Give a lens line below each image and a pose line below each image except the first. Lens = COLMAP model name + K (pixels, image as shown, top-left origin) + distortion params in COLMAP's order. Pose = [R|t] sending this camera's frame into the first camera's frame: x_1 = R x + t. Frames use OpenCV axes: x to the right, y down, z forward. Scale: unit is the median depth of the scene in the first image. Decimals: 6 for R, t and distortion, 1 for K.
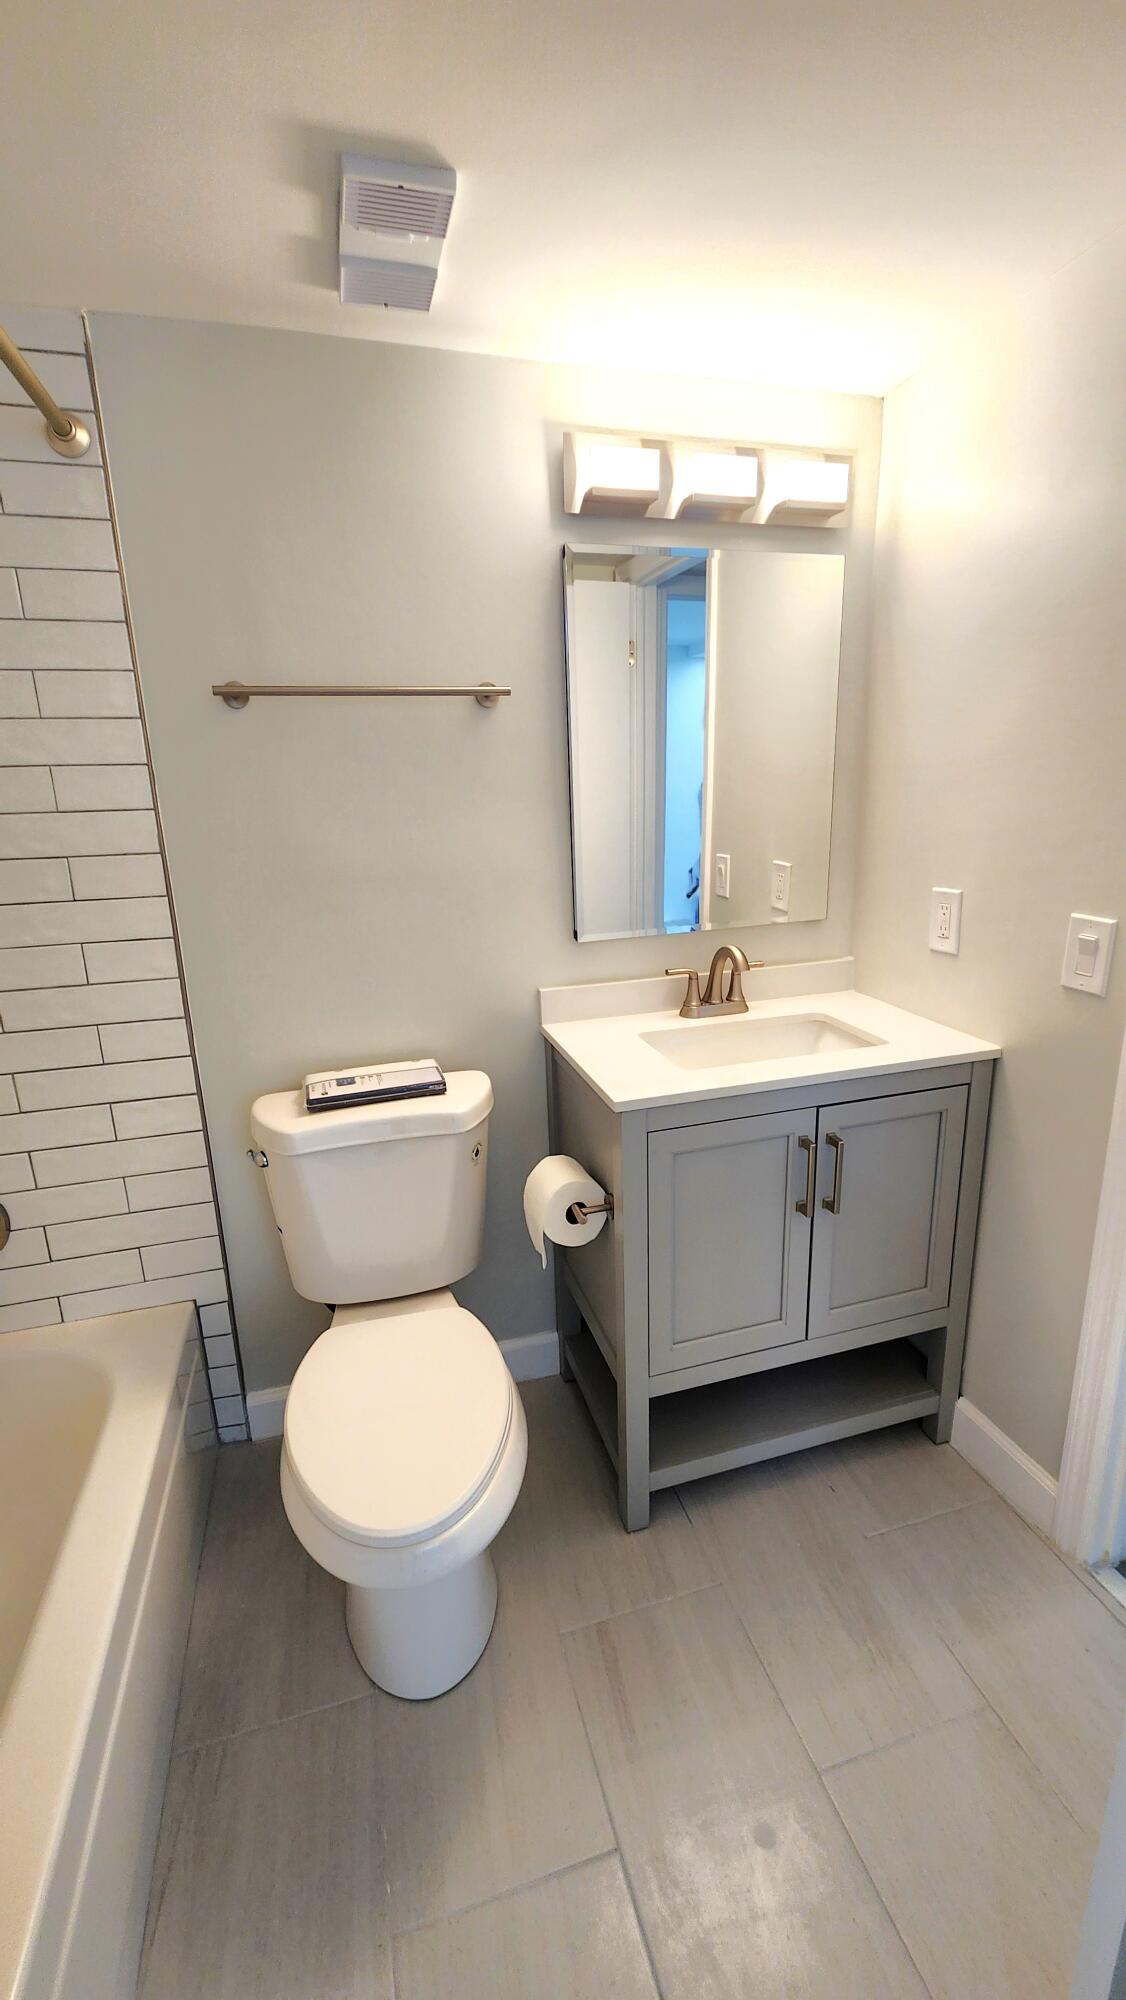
lens RADIAL K [[813.5, 0, 554.5], [0, 813.5, 1000.0], [0, 0, 1]] dist [-0.000961, -0.000133]
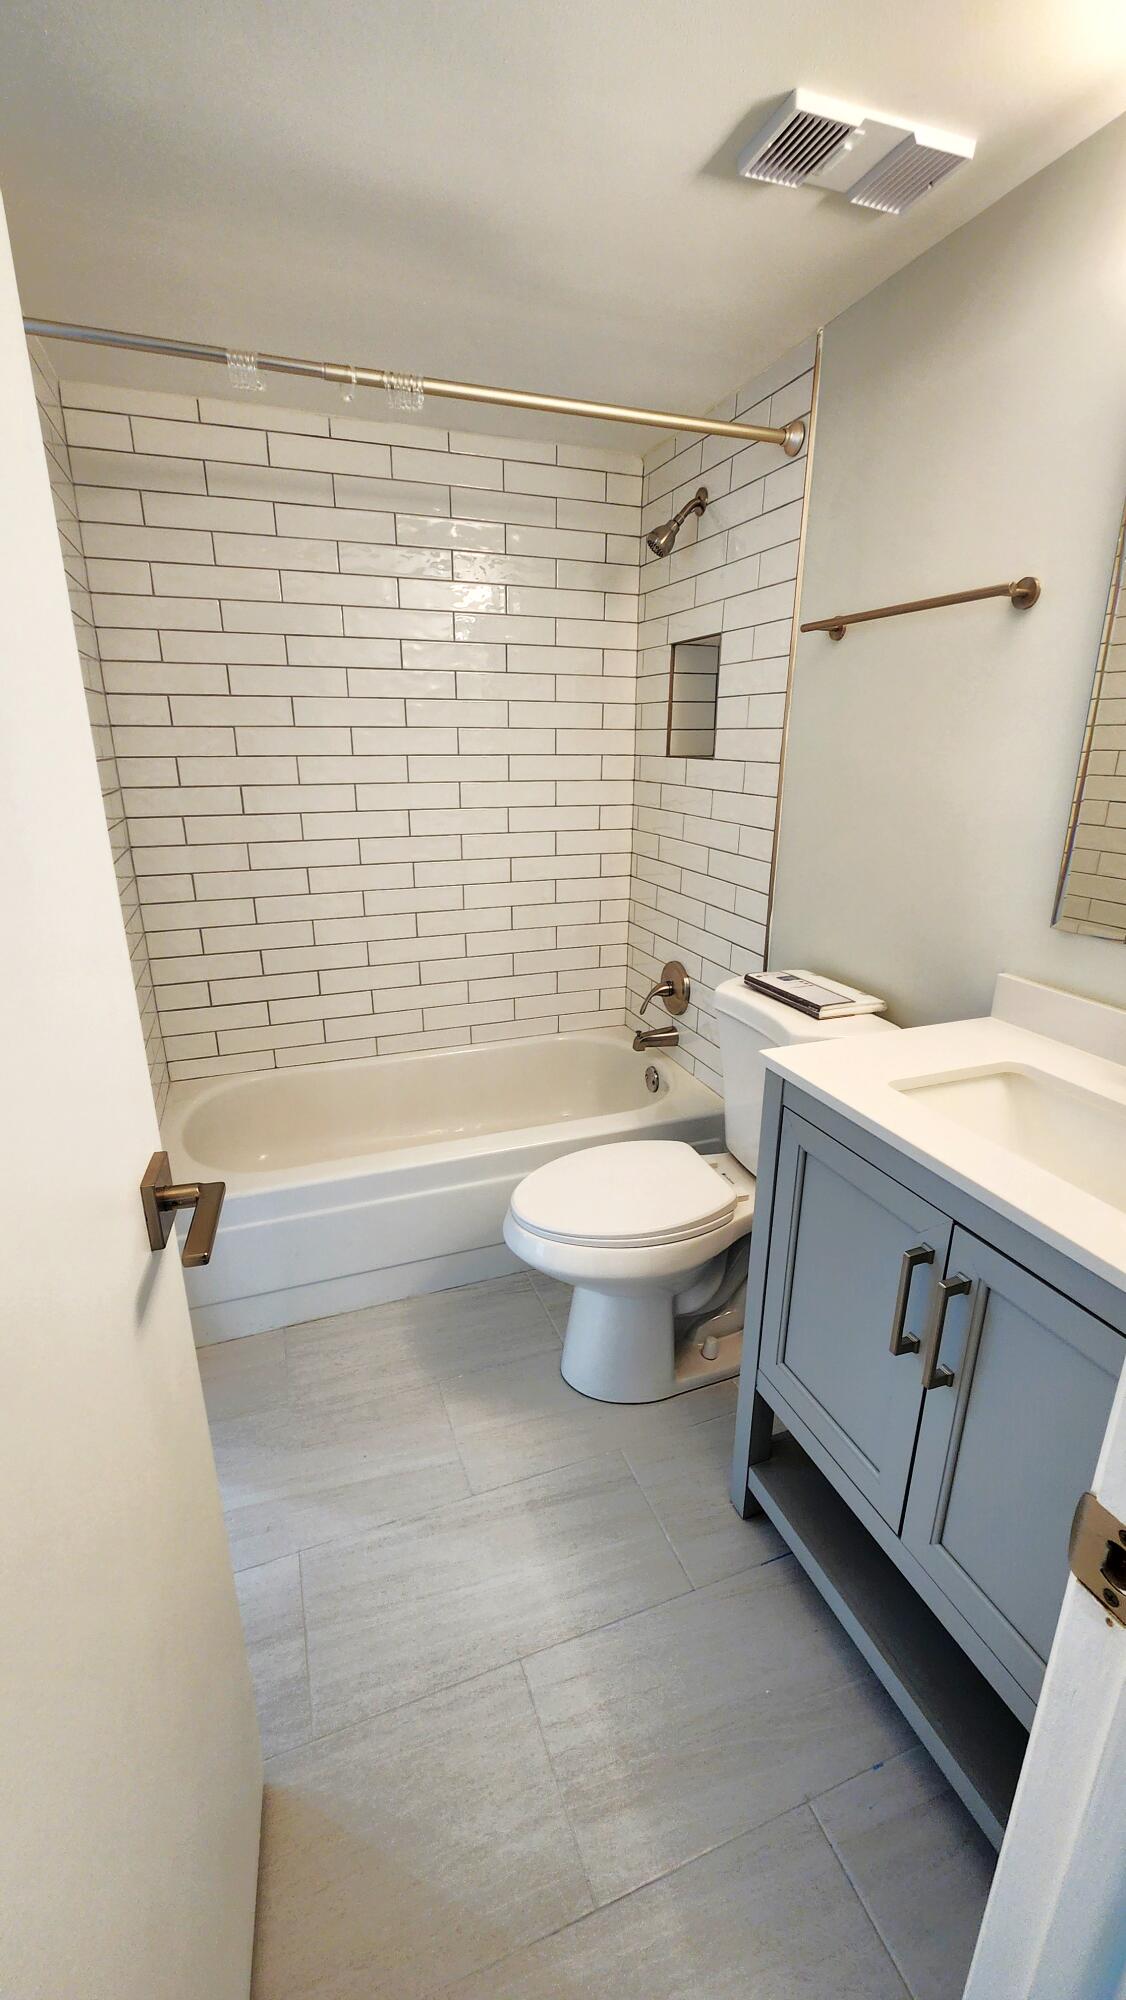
lens RADIAL K [[813.5, 0, 554.5], [0, 813.5, 1000.0], [0, 0, 1]] dist [-0.000961, -0.000133]
pose [[0.072082, 0.329990, -0.941228, 0.822242], [-0.254037, 0.918635, 0.302614, -0.135848], [0.964505, 0.217294, 0.150046, 0.547844]]
